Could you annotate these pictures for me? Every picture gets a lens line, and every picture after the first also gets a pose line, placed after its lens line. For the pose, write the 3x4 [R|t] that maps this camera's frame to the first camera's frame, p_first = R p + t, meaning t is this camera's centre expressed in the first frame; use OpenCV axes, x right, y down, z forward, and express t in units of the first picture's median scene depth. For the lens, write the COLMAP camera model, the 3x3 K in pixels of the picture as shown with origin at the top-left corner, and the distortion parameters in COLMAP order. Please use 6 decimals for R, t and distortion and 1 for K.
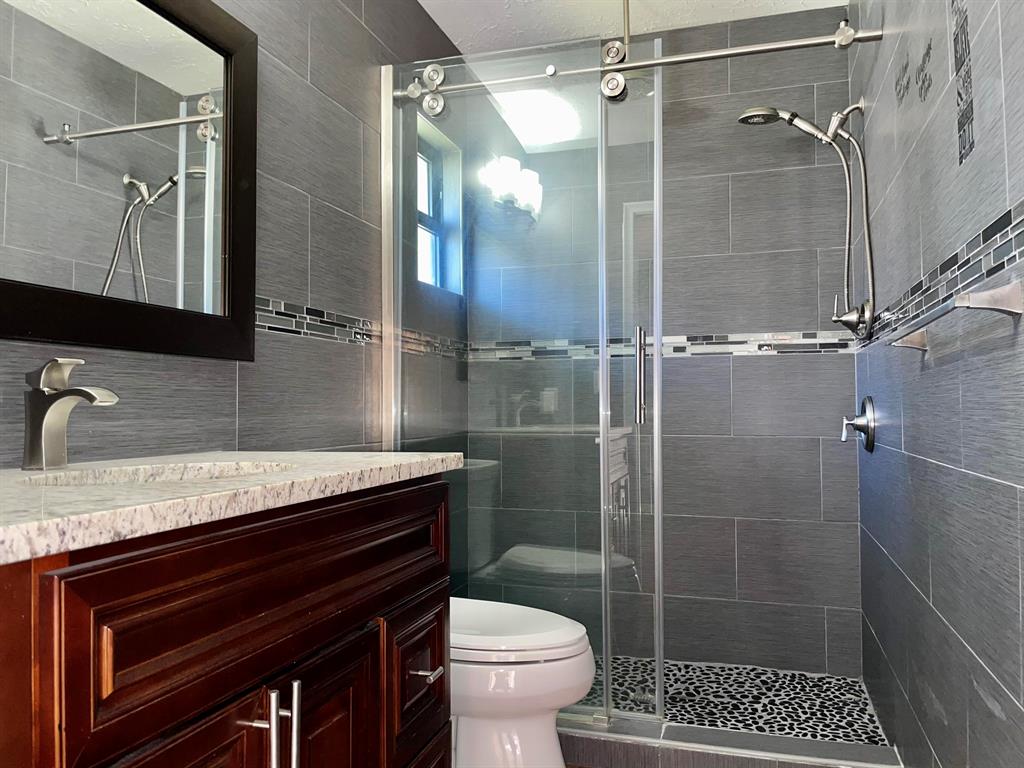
lens RADIAL K [[782.2, 0, 515.3], [0, 782.2, 378.7], [0, 0, 1]] dist [0.096194, -0.134957]
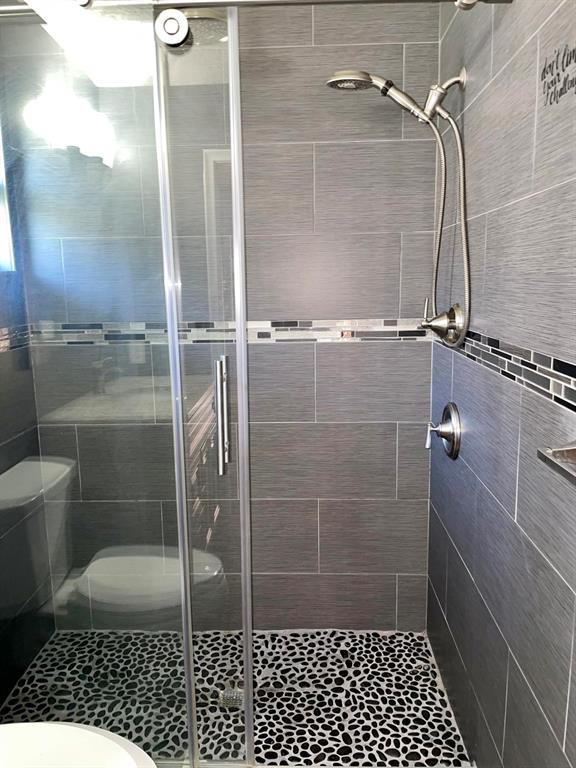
lens RADIAL K [[586.7, 0, 288.0], [0, 586.7, 384.0], [0, 0, 1]] dist [0.096194, -0.134957]
pose [[0.966873, -0.056778, 0.248863, 0.060896], [0.004542, 0.978620, 0.205627, -0.138290], [-0.255218, -0.197685, 0.946459, 0.330249]]
